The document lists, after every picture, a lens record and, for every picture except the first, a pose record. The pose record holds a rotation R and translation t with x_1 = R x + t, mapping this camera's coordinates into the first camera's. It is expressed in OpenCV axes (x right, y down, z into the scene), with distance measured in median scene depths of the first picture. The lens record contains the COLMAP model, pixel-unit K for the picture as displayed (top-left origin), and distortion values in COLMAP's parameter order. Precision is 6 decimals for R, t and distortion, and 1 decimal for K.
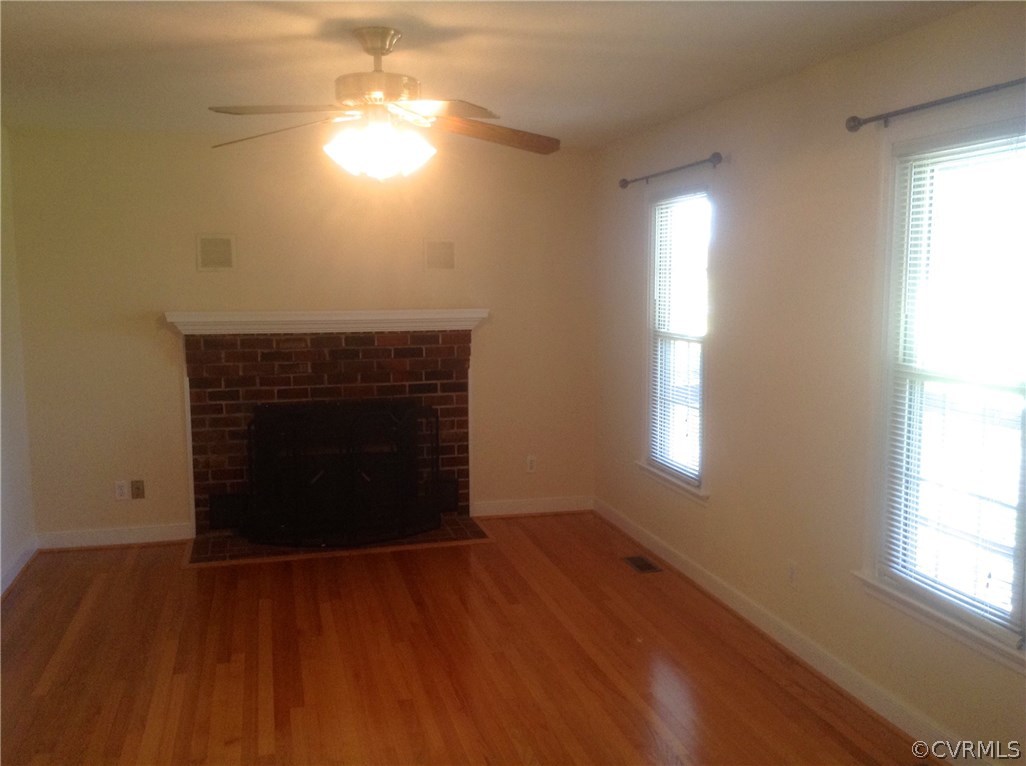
lens RADIAL K [[910.4, 0, 513.0], [0, 910.4, 383.0], [0, 0, 1]] dist [0.059534, -0.017773]
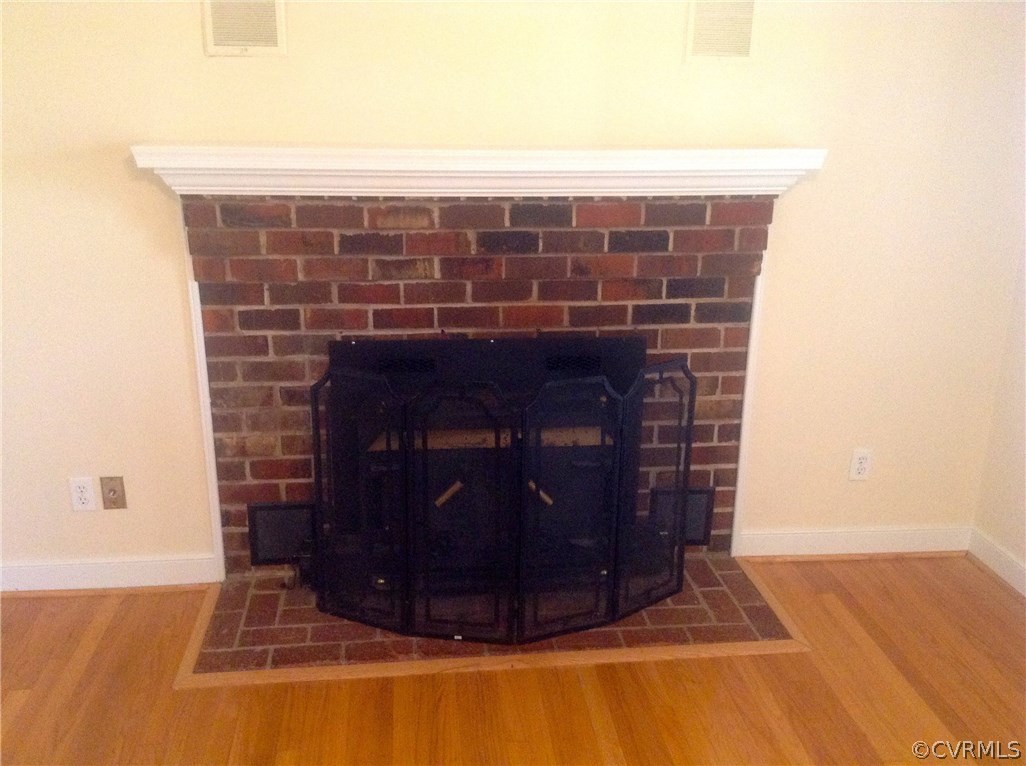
lens RADIAL K [[910.4, 0, 513.0], [0, 910.4, 383.0], [0, 0, 1]] dist [0.059534, -0.017773]
pose [[0.988645, 0.059471, -0.138000, -0.112570], [-0.031841, 0.980406, 0.194397, -0.053097], [0.146858, -0.187795, 0.971167, 0.524660]]
